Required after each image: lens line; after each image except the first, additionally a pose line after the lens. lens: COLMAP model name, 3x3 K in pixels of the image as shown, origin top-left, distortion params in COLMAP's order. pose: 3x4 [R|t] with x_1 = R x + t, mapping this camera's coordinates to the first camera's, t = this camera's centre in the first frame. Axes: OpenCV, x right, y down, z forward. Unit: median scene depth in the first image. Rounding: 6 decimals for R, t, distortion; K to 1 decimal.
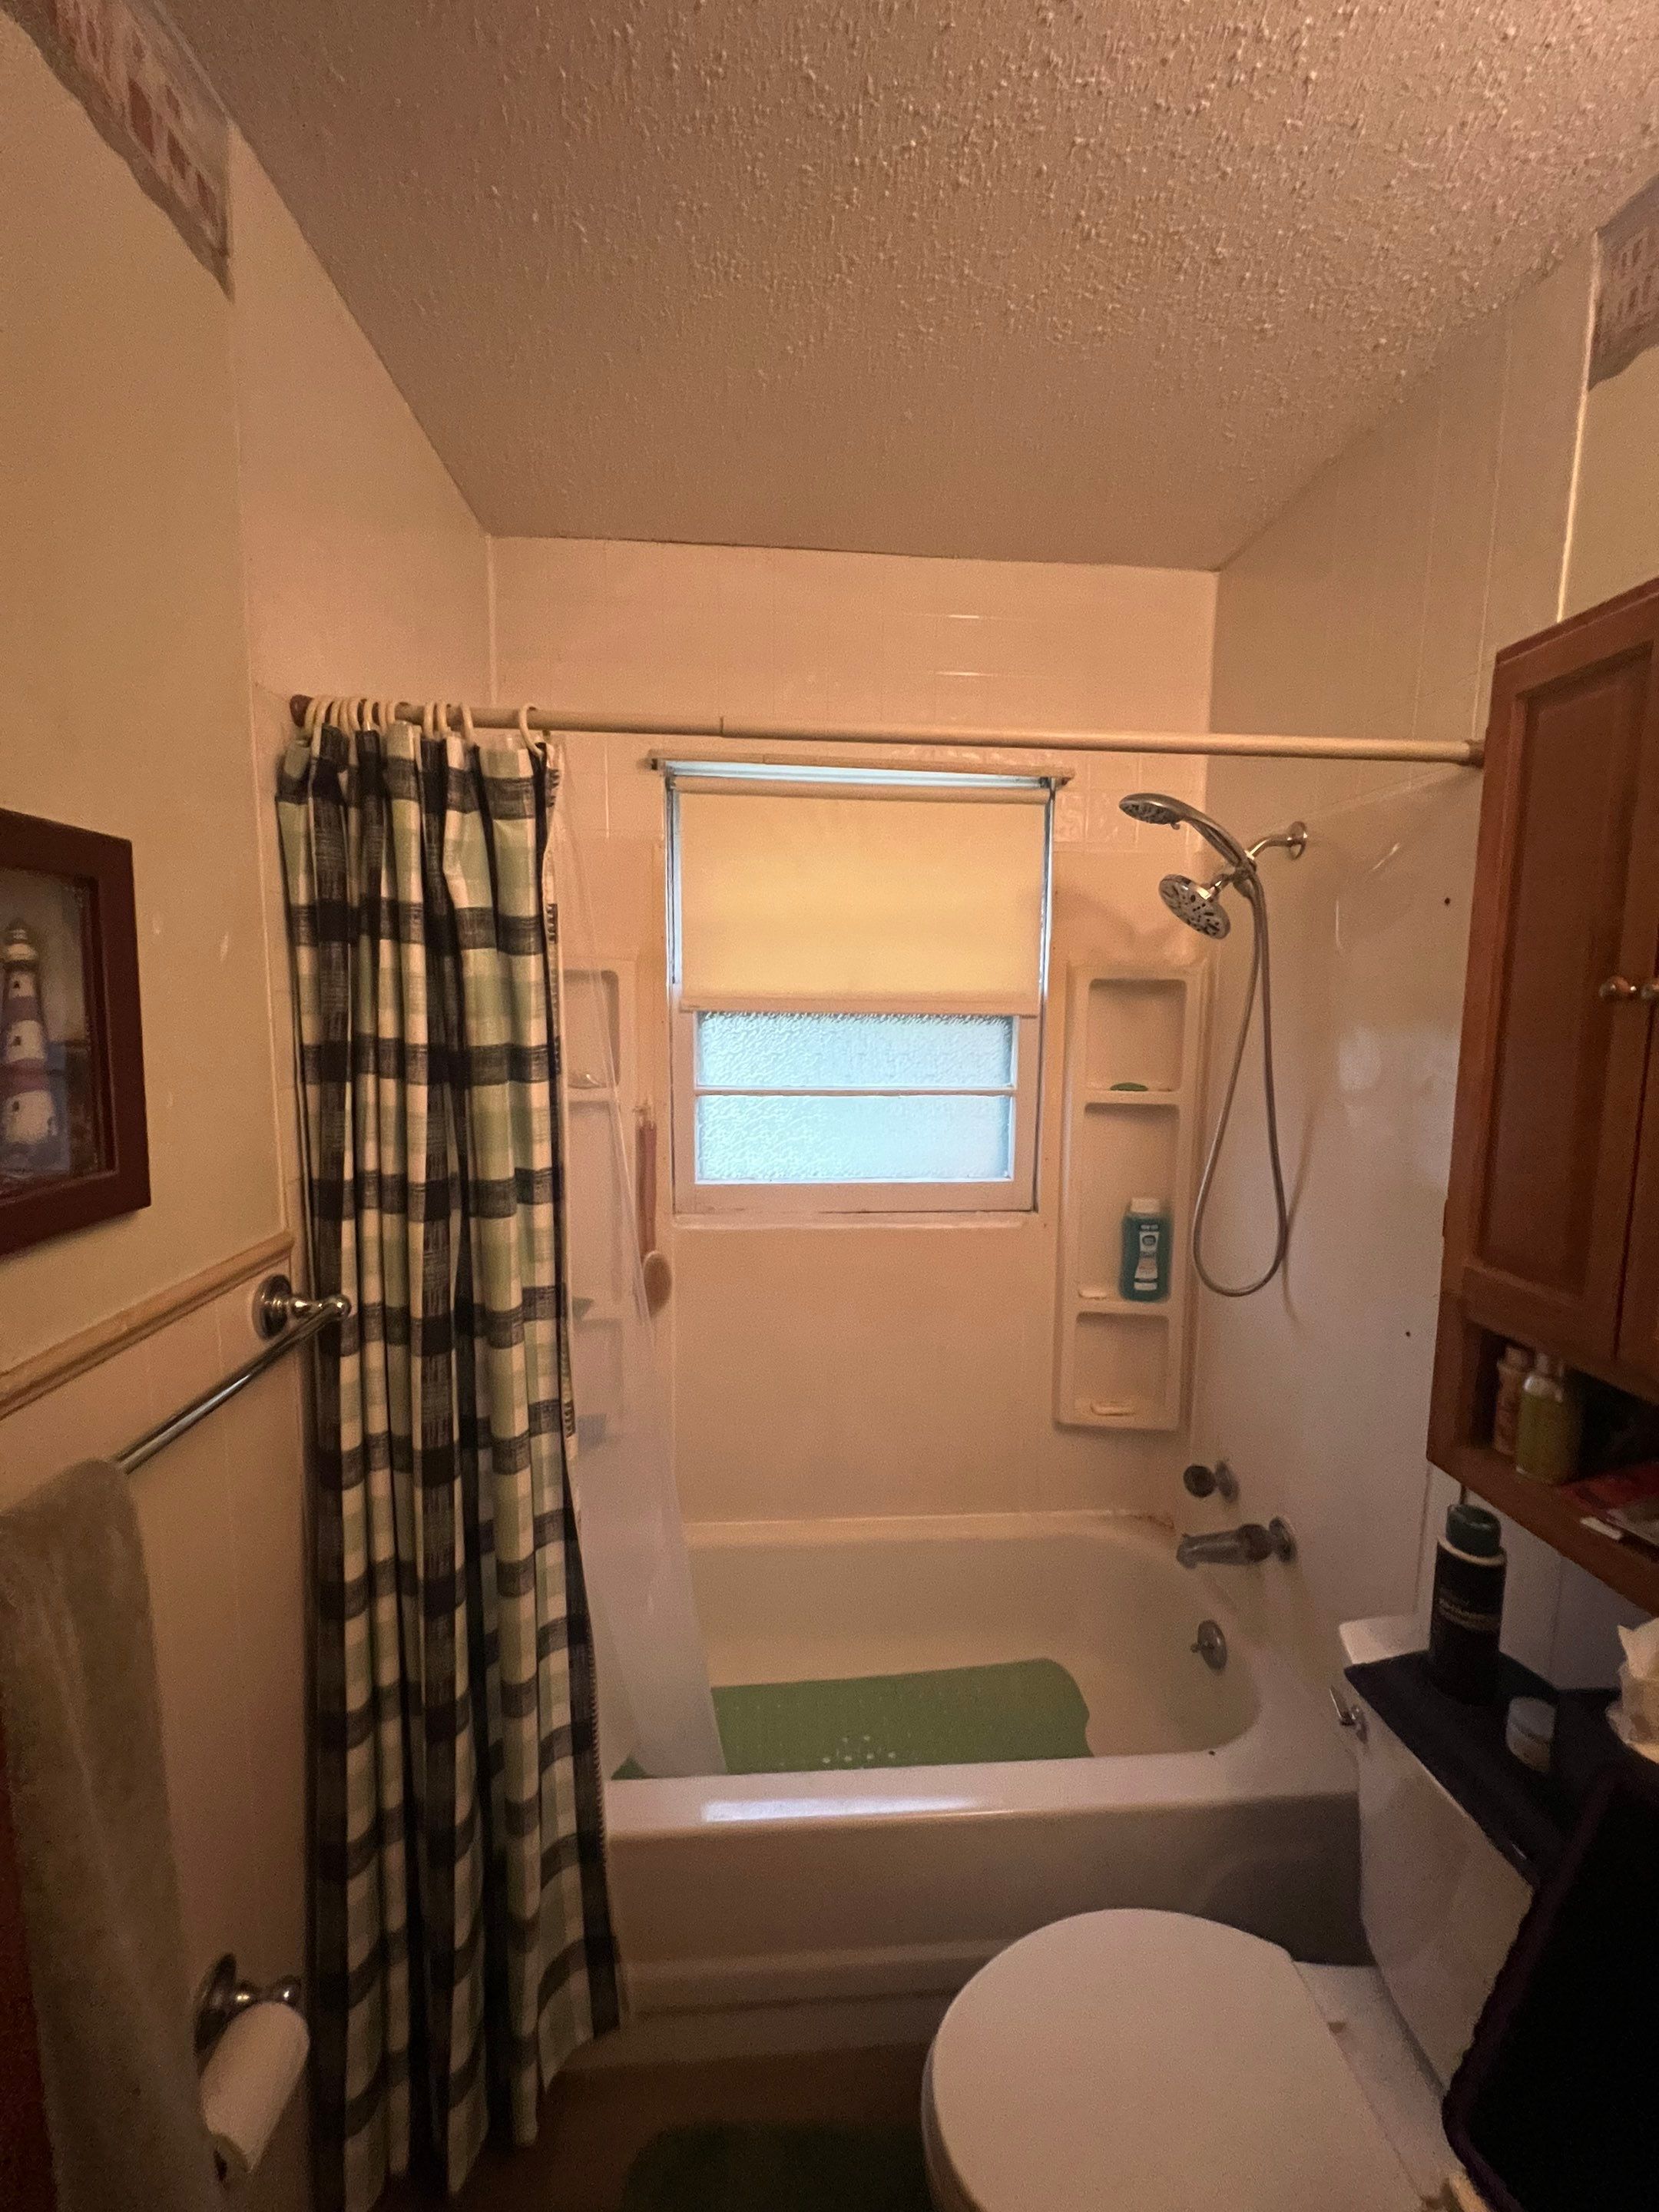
lens RADIAL K [[884.2, 0, 825.8], [0, 884.2, 1100.5], [0, 0, 1]] dist [-0.002311, 0.000393]
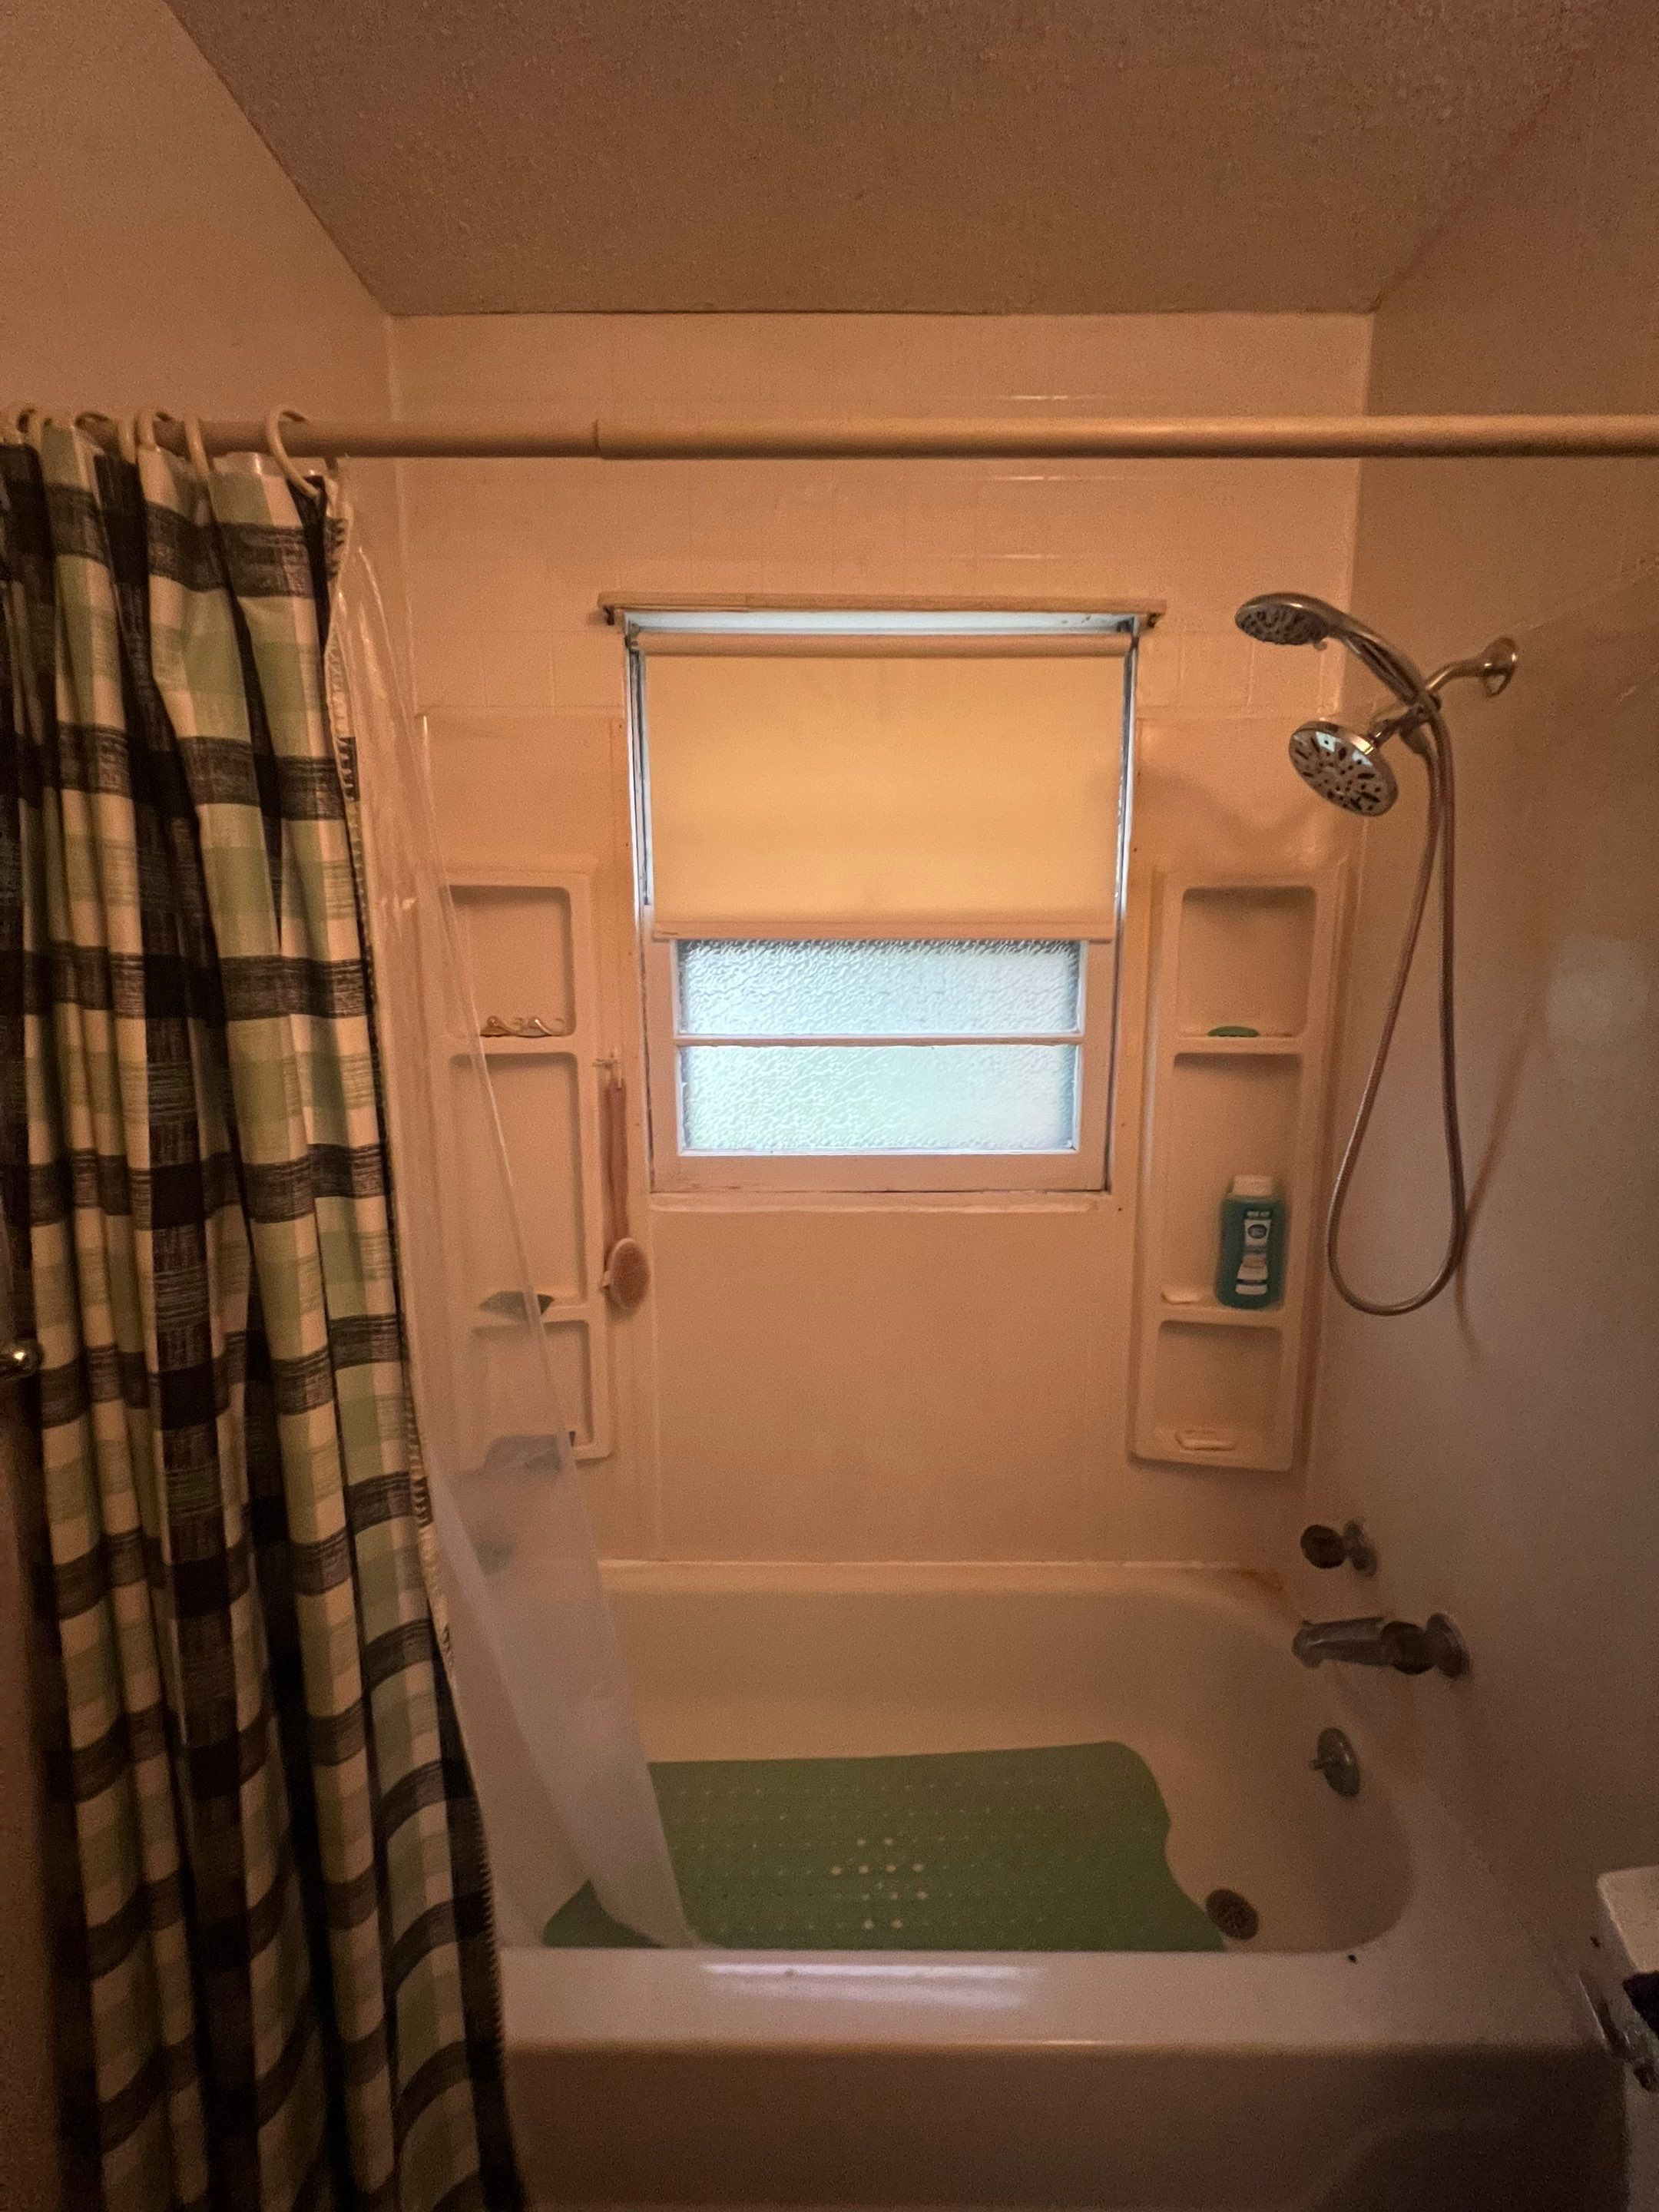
lens RADIAL K [[884.2, 0, 827.2], [0, 884.2, 1098.5], [0, 0, 1]] dist [-0.002311, 0.000393]
pose [[0.997219, -0.001442, -0.074510, 0.053447], [0.004620, 0.999086, 0.042493, 0.009060], [0.074380, -0.042719, 0.996315, 0.226482]]
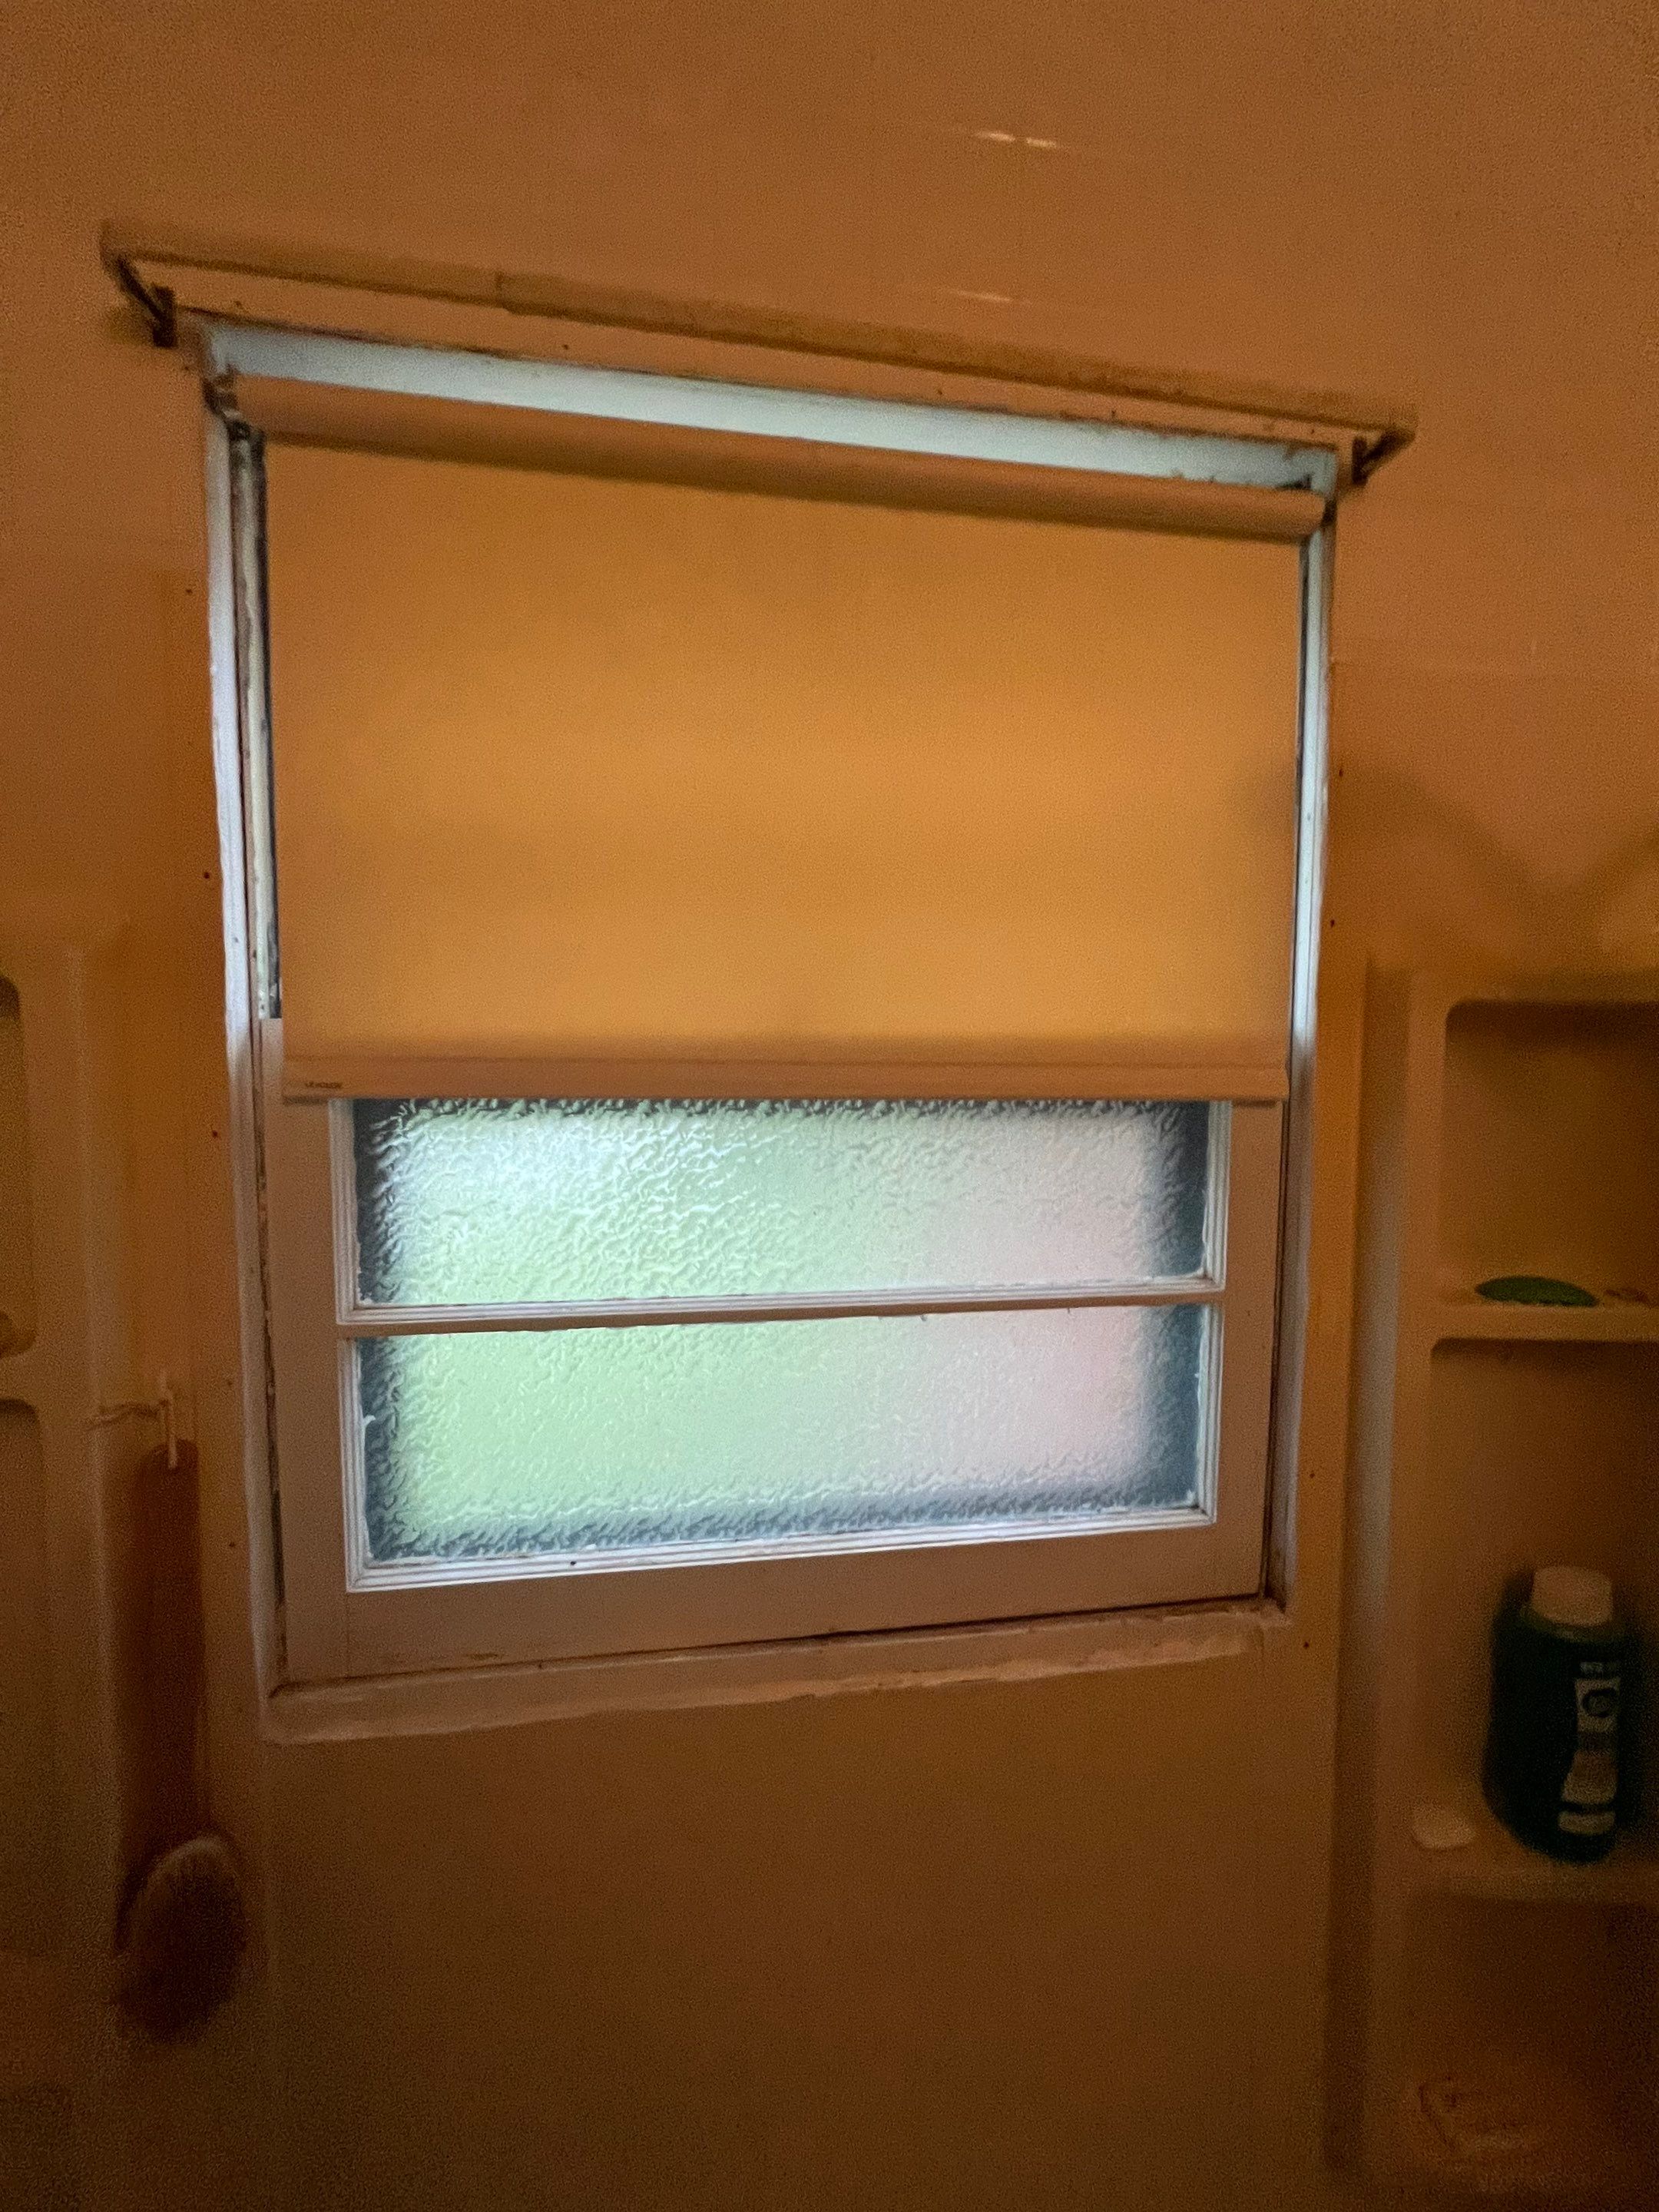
lens RADIAL K [[884.2, 0, 832.4], [0, 884.2, 1098.4], [0, 0, 1]] dist [-0.002311, 0.000393]
pose [[0.997280, -0.008418, 0.073230, 0.020082], [0.012797, 0.998144, -0.059533, -0.083522], [-0.072593, 0.060308, 0.995537, 0.689416]]
